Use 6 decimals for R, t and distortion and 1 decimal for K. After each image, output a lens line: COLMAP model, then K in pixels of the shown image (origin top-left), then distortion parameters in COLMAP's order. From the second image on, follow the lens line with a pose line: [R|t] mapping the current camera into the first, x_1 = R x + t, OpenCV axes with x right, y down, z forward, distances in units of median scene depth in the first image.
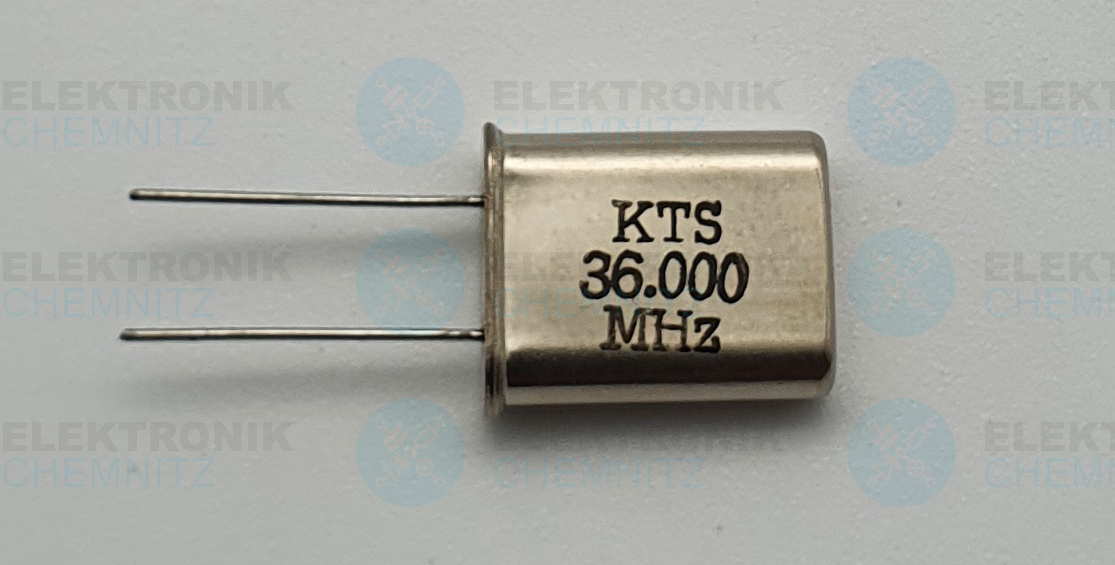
lens RADIAL K [[775.9, 0, 555.8], [0, 775.9, 277.2], [0, 0, 1]] dist [0.003523, -0.003004]
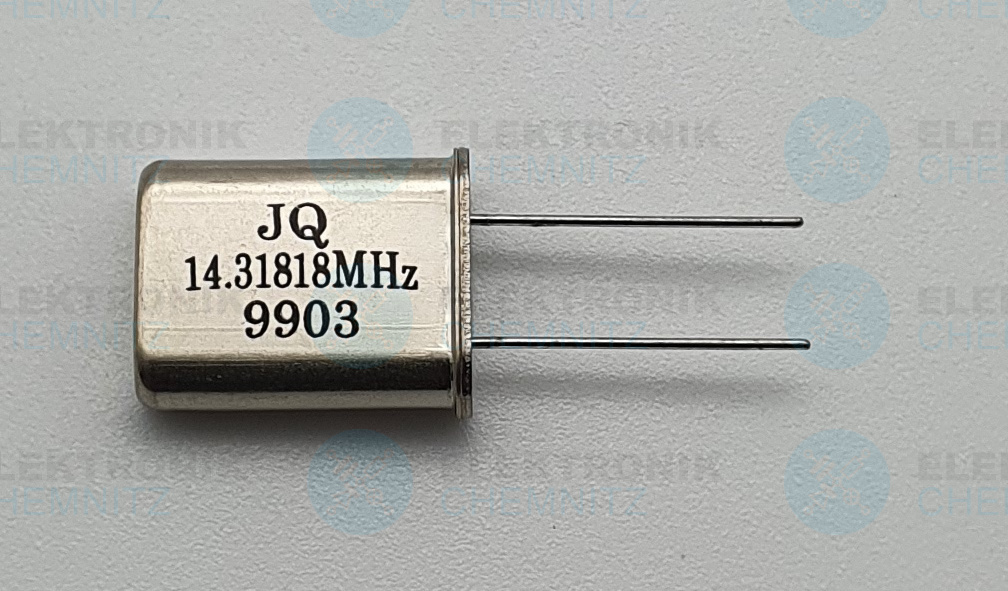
lens RADIAL K [[751.7, 0, 514.7], [0, 751.7, 286.1], [0, 0, 1]] dist [-0.006054, 0.011789]
pose [[1.000000, 0.000510, 0.000282, 0.222750], [-0.000510, 1.000000, -0.000556, -0.445781], [-0.000282, 0.000556, 1.000000, 0.024494]]
